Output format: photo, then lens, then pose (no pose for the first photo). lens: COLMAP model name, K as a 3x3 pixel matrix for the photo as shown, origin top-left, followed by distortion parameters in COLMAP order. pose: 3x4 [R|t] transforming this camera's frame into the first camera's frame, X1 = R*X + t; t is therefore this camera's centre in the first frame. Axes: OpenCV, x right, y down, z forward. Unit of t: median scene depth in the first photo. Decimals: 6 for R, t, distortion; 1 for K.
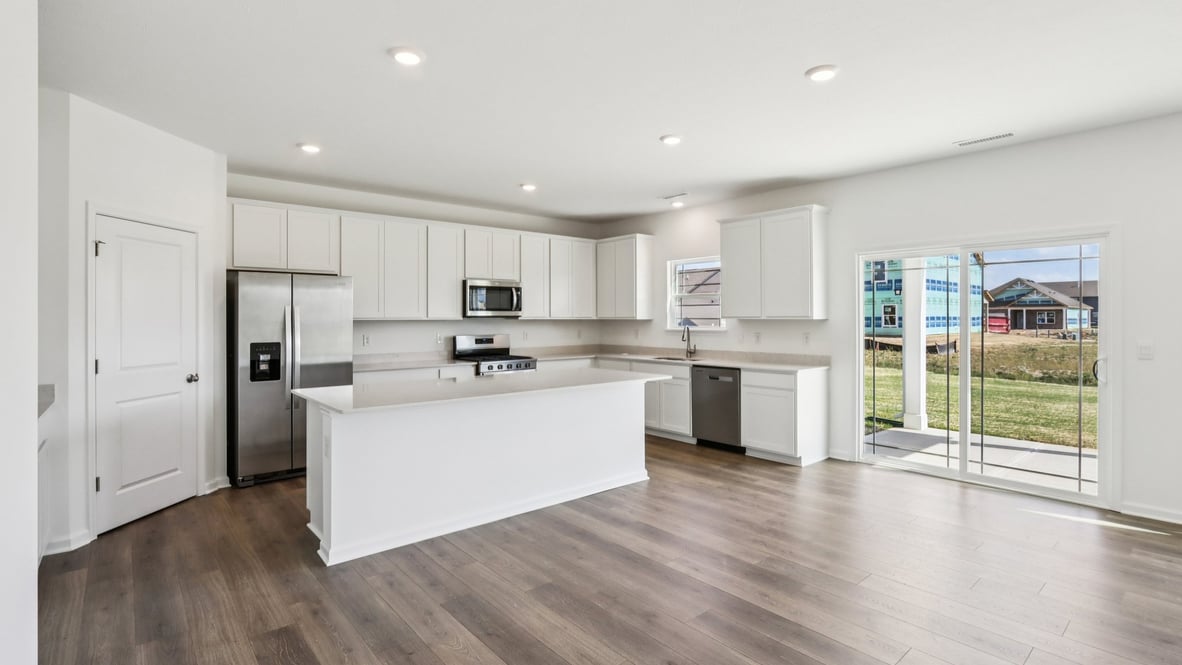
lens RADIAL K [[553.0, 0, 584.4], [0, 553.0, 320.2], [0, 0, 1]] dist [-0.011617, -0.000115]
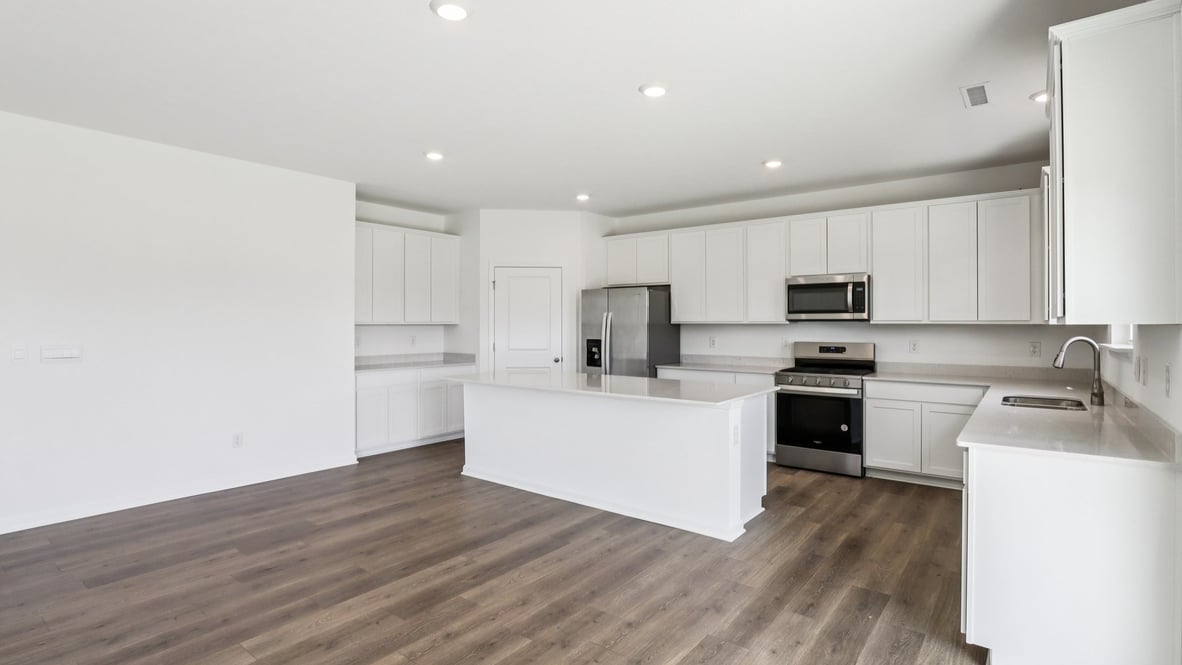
lens RADIAL K [[583.5, 0, 592.3], [0, 583.5, 310.8], [0, 0, 1]] dist [-0.004592, -0.000234]
pose [[0.198067, -0.016410, -0.980051, 0.928308], [-0.003472, 0.999842, -0.017443, -0.006067], [0.980182, 0.006858, 0.197978, 0.730658]]
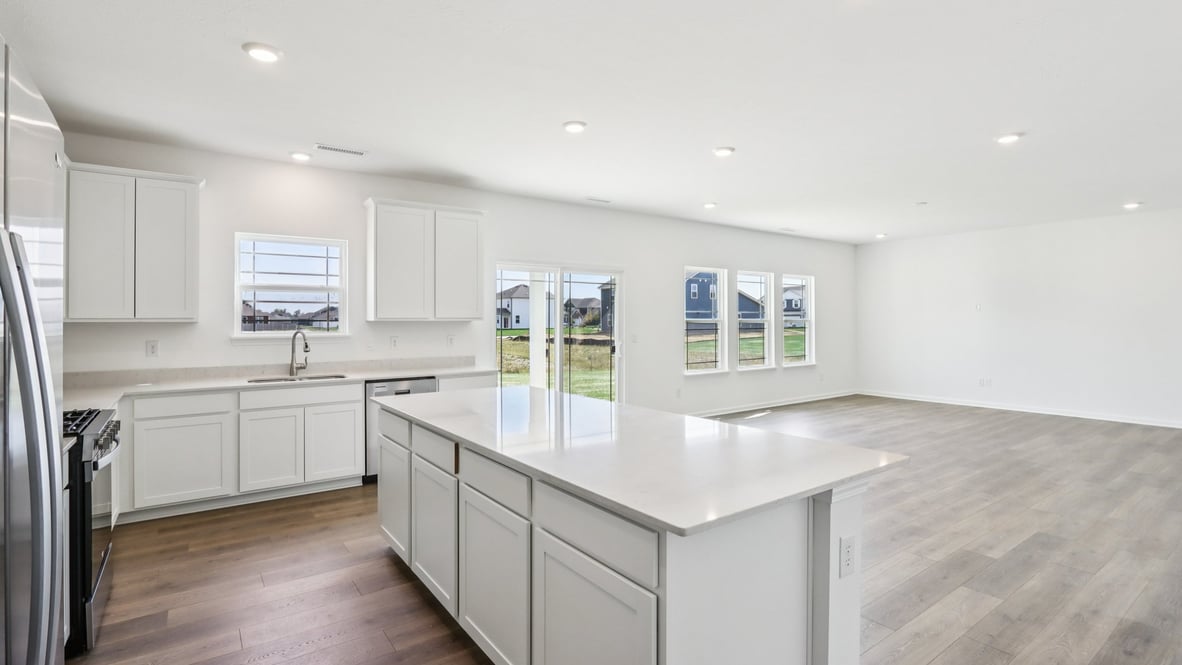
lens RADIAL K [[553.0, 0, 584.4], [0, 553.0, 320.2], [0, 0, 1]] dist [-0.011617, -0.000115]
pose [[0.083501, 0.000178, 0.996508, -0.747310], [0.005922, 0.999982, -0.000675, -0.001754], [-0.996490, 0.005957, 0.083498, 0.882835]]
